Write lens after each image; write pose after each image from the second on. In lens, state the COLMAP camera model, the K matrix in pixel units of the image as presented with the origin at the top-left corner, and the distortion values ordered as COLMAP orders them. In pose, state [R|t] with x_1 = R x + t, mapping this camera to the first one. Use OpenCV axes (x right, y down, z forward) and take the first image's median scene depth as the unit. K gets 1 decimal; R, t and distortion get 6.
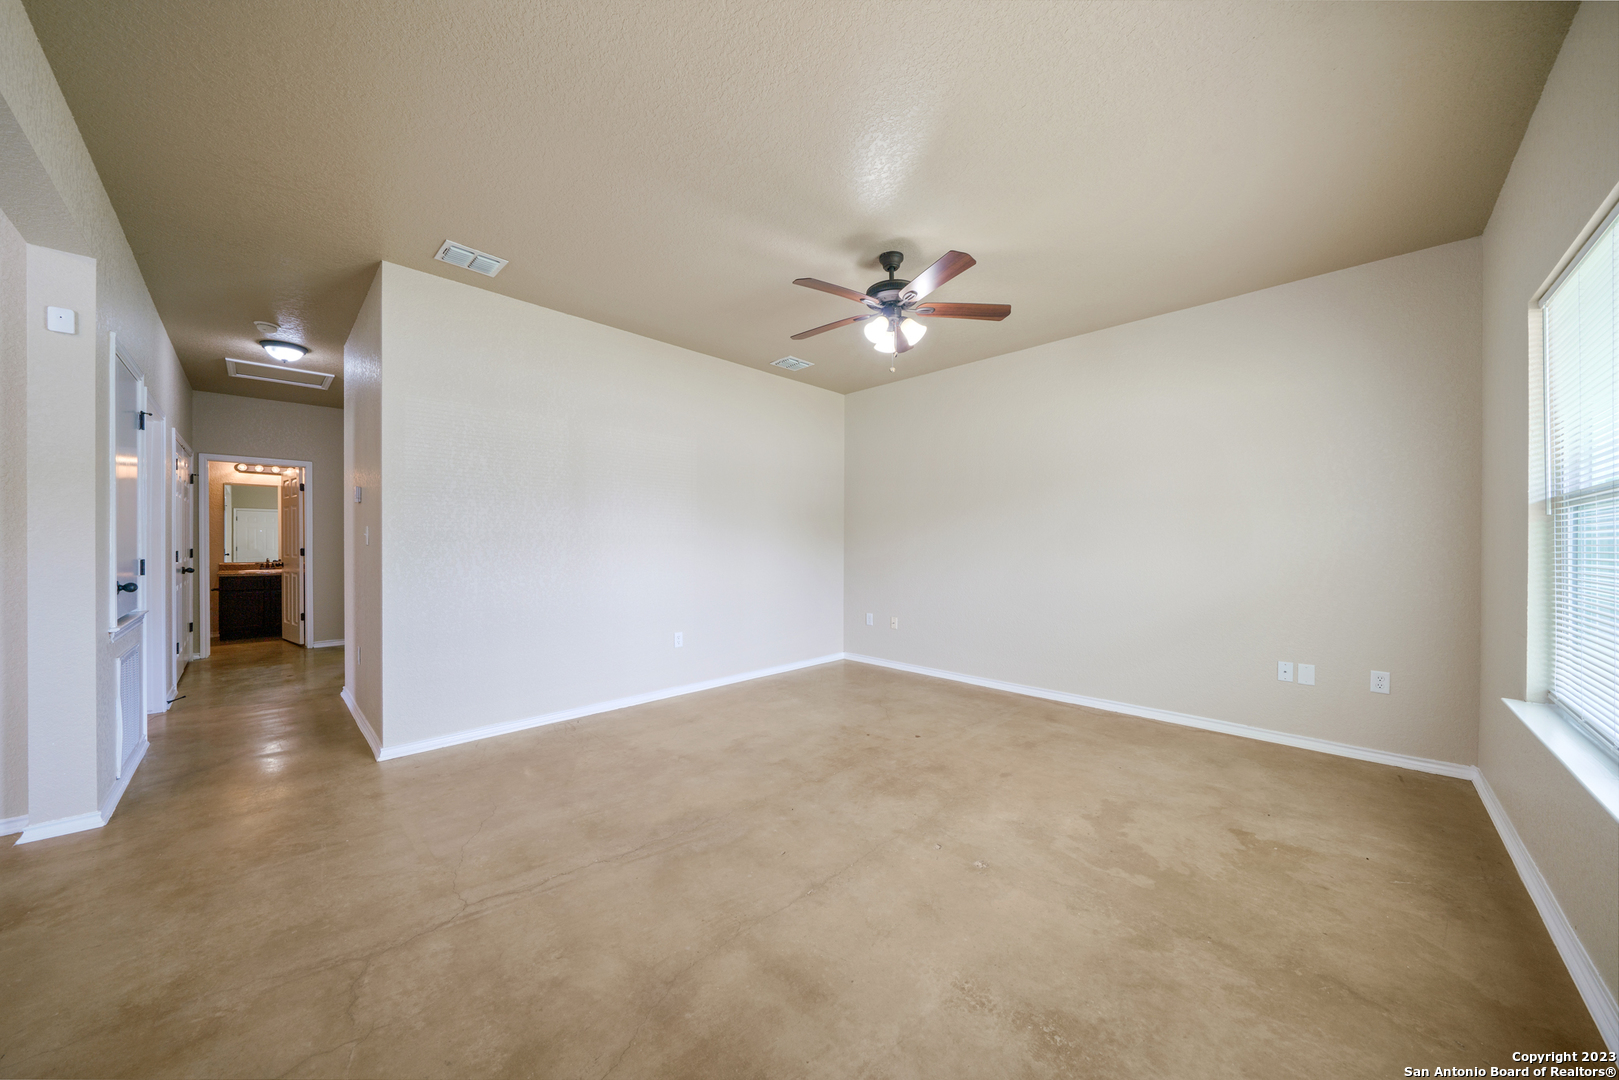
lens RADIAL K [[552.2, 0, 801.9], [0, 552.2, 550.1], [0, 0, 1]] dist [-0.003069, -0.000150]
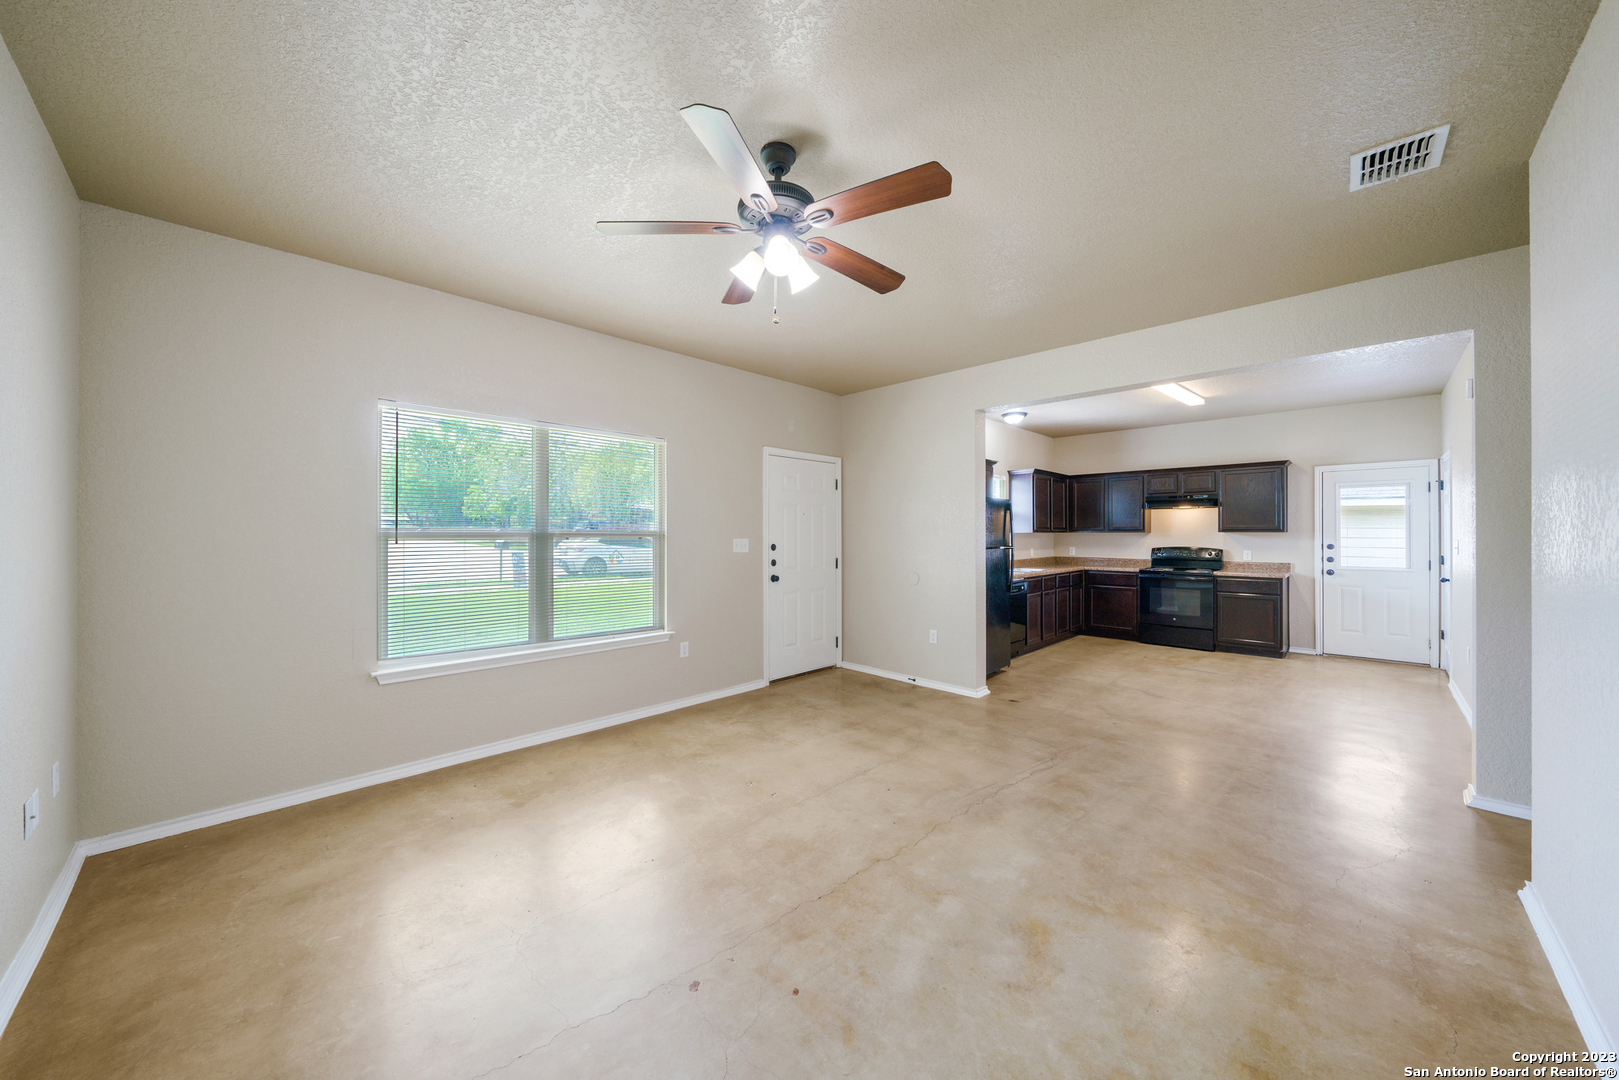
lens RADIAL K [[569.2, 0, 803.0], [0, 569.2, 531.2], [0, 0, 1]] dist [-0.003211, -0.000135]
pose [[-0.999968, -0.003414, -0.007197, 0.168249], [-0.003444, 0.999986, 0.004135, -0.089253], [0.007183, 0.004160, -0.999966, 2.101517]]
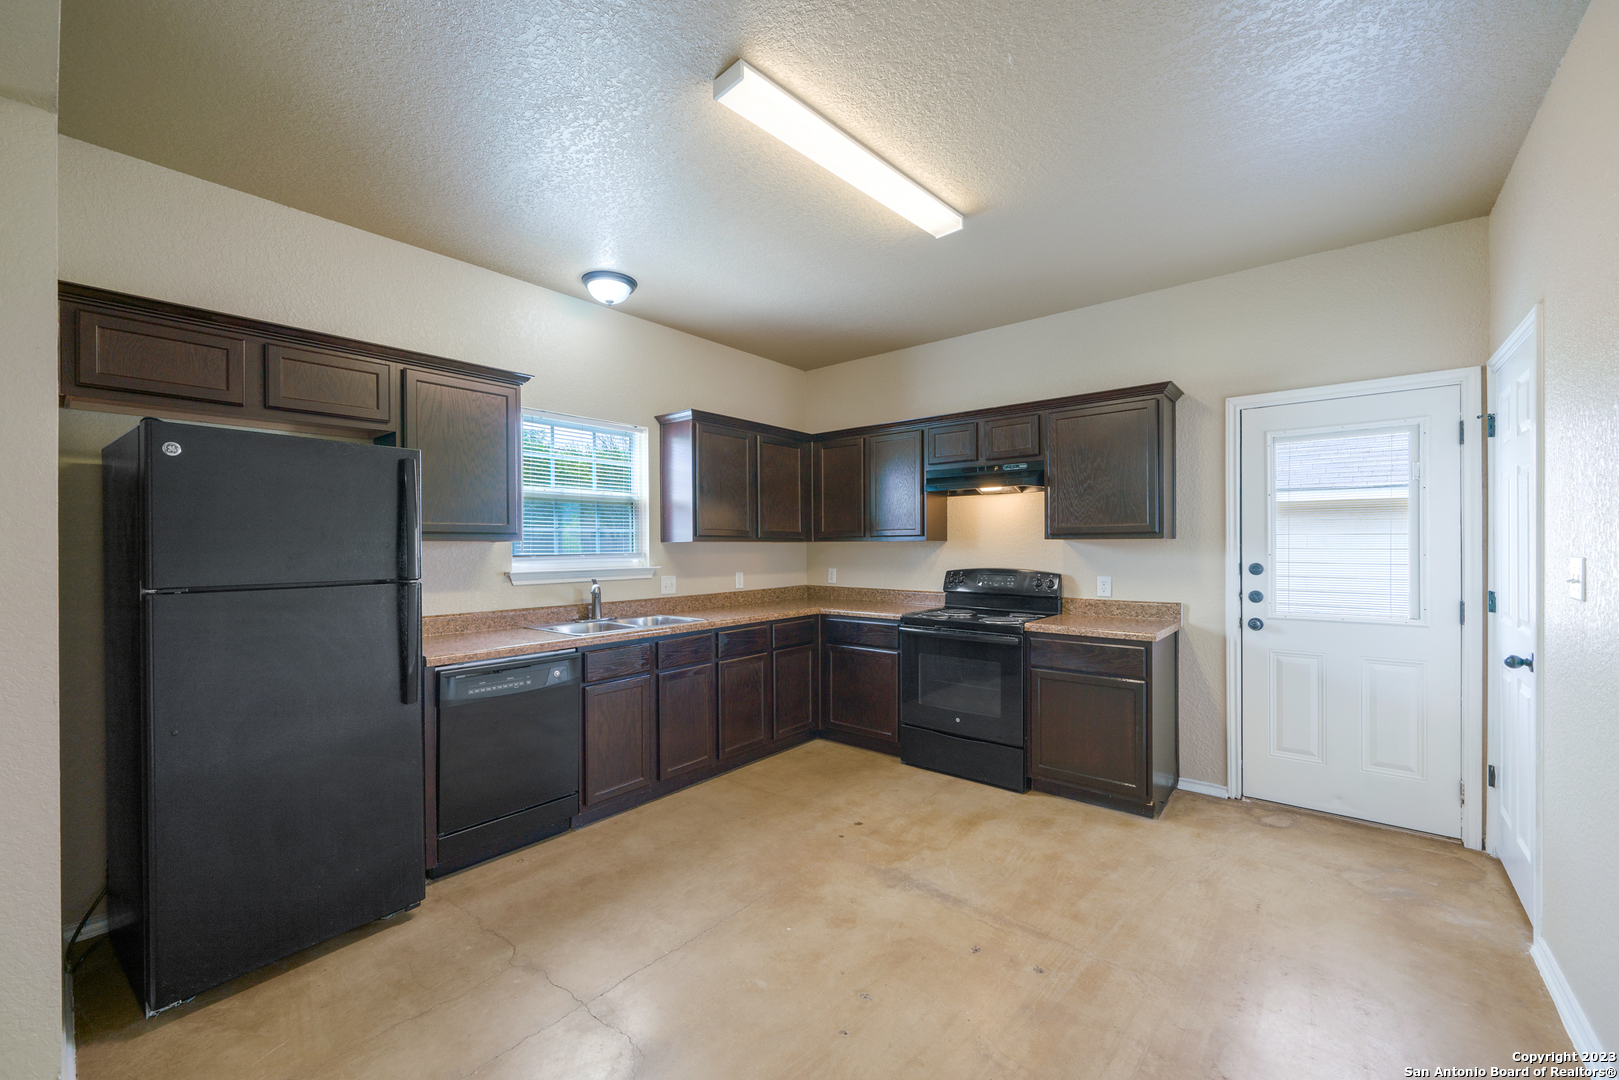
lens RADIAL K [[641.9, 0, 801.5], [0, 641.9, 547.8], [0, 0, 1]] dist [-0.001261, 0.000031]
pose [[-0.995770, 0.001819, -0.091867, -1.166223], [0.000753, 0.999932, 0.011646, -0.077637], [0.091882, 0.011527, -0.995703, 0.801163]]
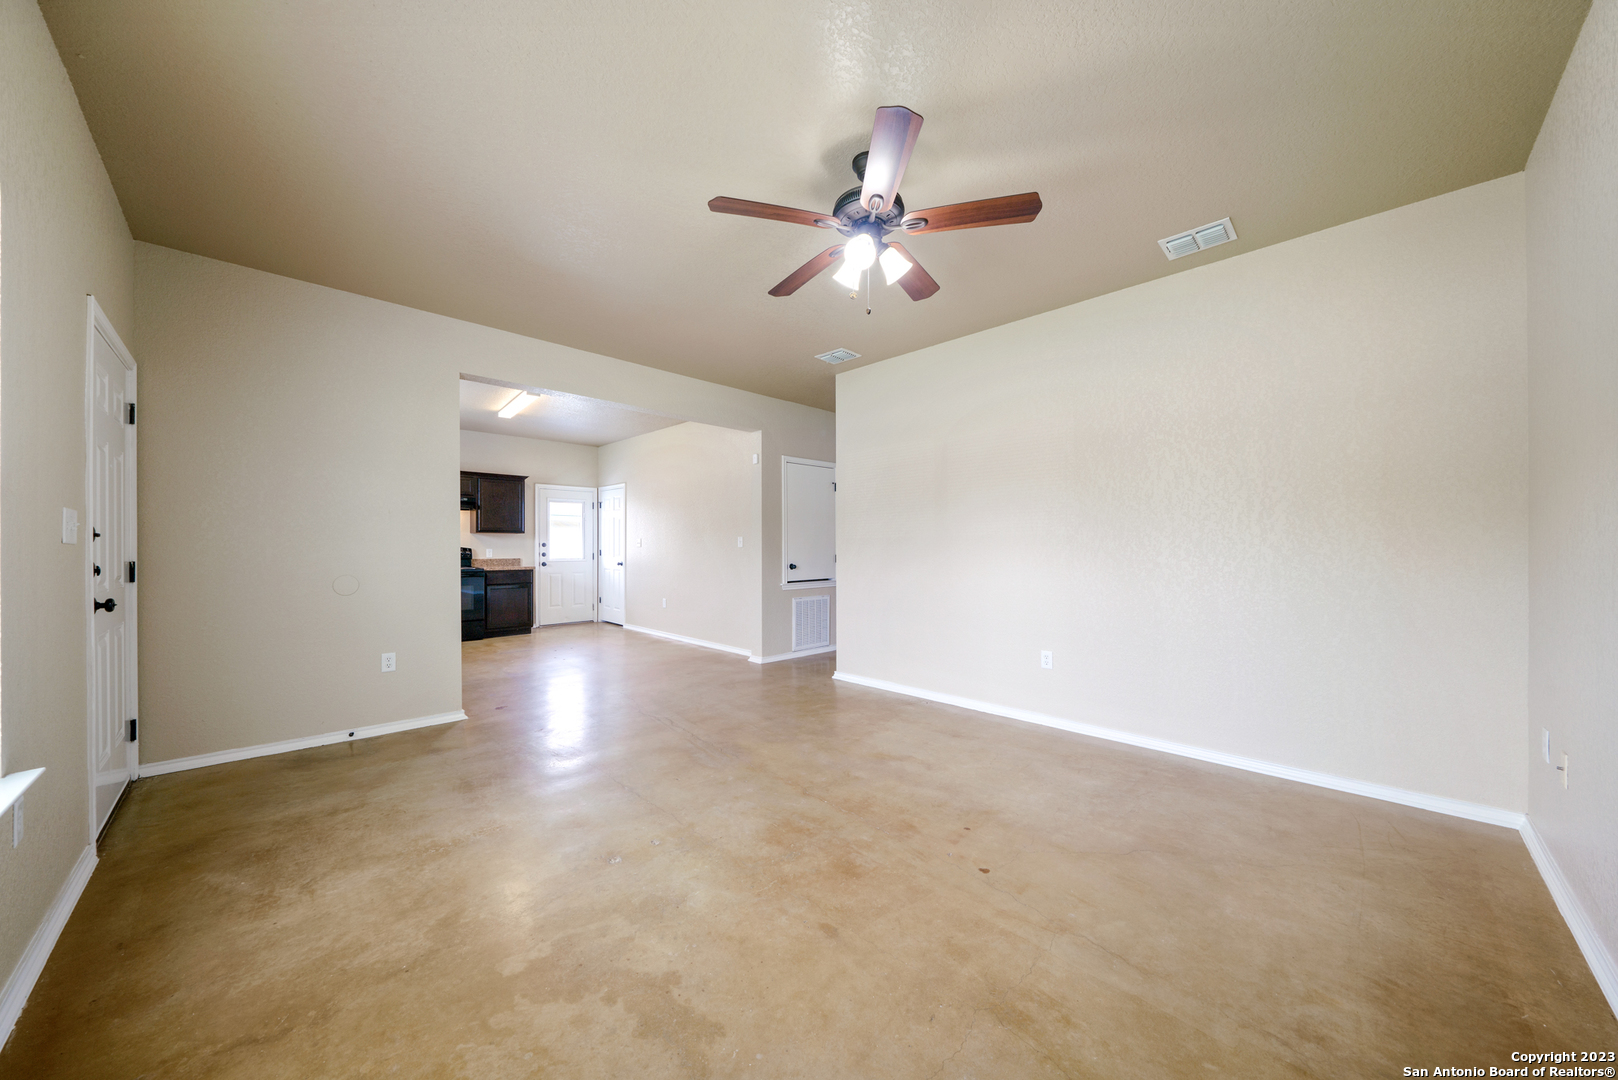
lens RADIAL K [[559.8, 0, 801.9], [0, 559.8, 551.4], [0, 0, 1]] dist [-0.006502, -0.000067]
pose [[-0.008529, 0.004461, -0.999954, 1.132917], [-0.008949, 0.999950, 0.004537, -0.006296], [0.999924, 0.008987, -0.008489, 1.133018]]
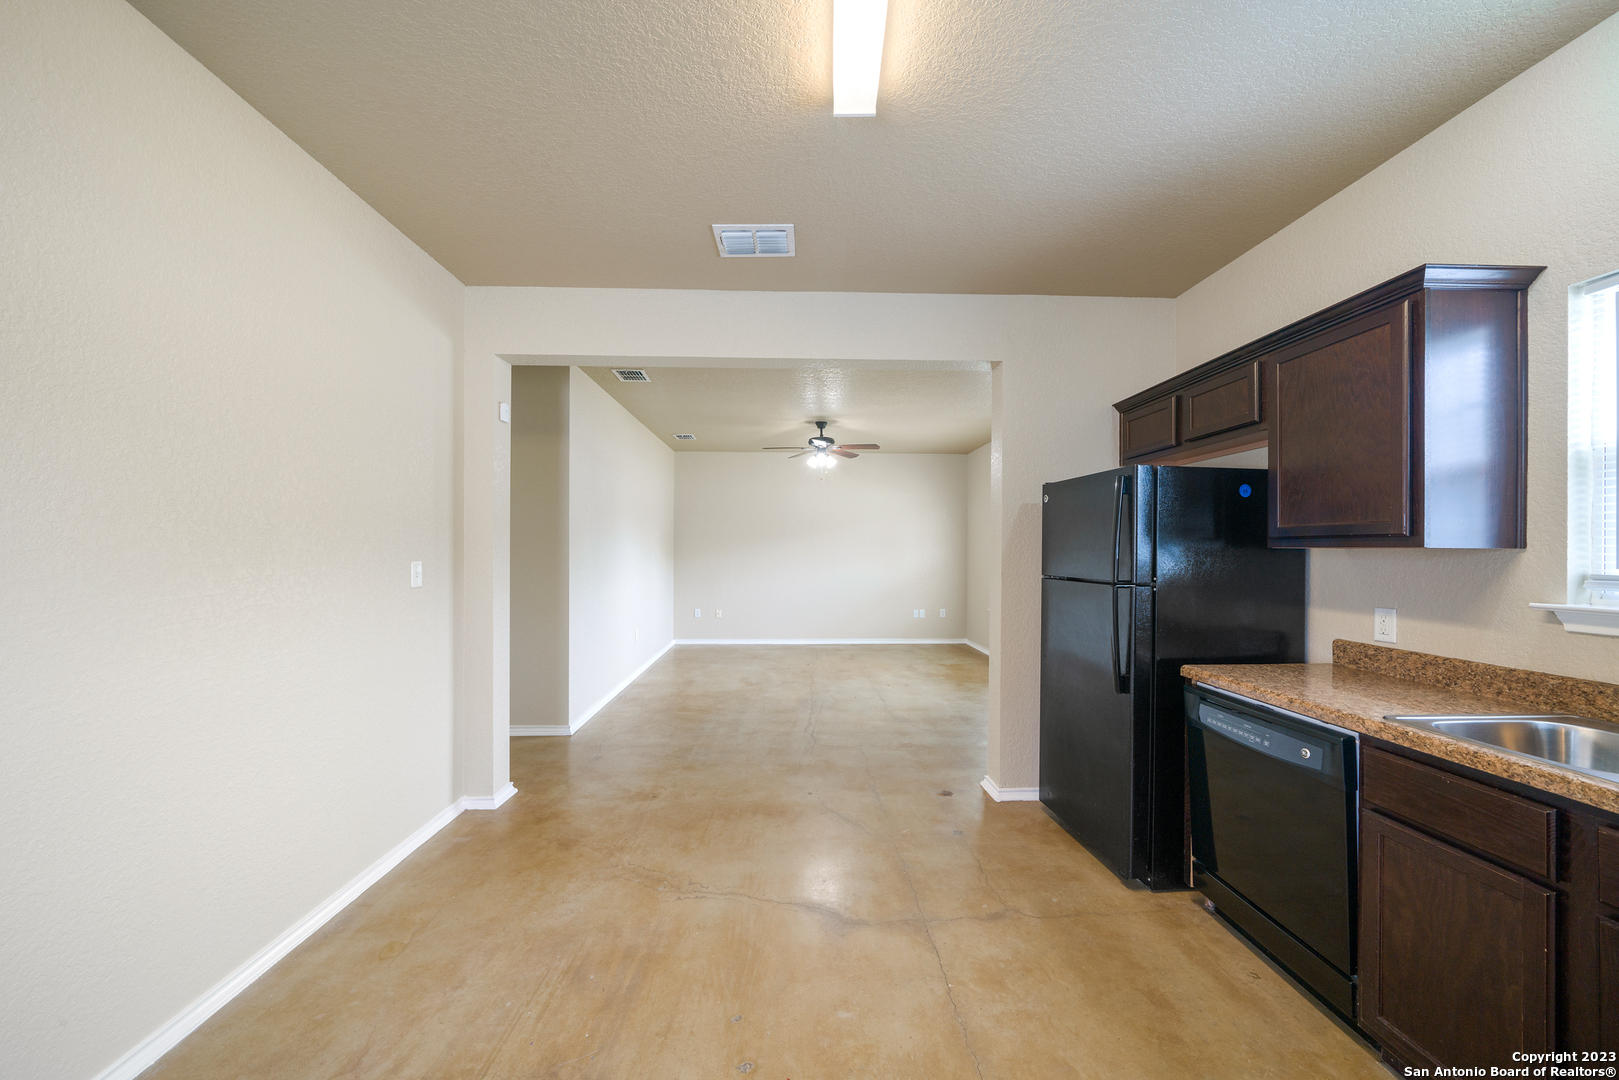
lens RADIAL K [[560.2, 0, 802.4], [0, 560.2, 551.4], [0, 0, 1]] dist [-0.006502, -0.000067]
pose [[0.680624, -0.002998, 0.732627, -1.711546], [0.004998, 0.999987, -0.000550, -0.074006], [-0.732616, 0.004036, 0.680630, -0.424080]]
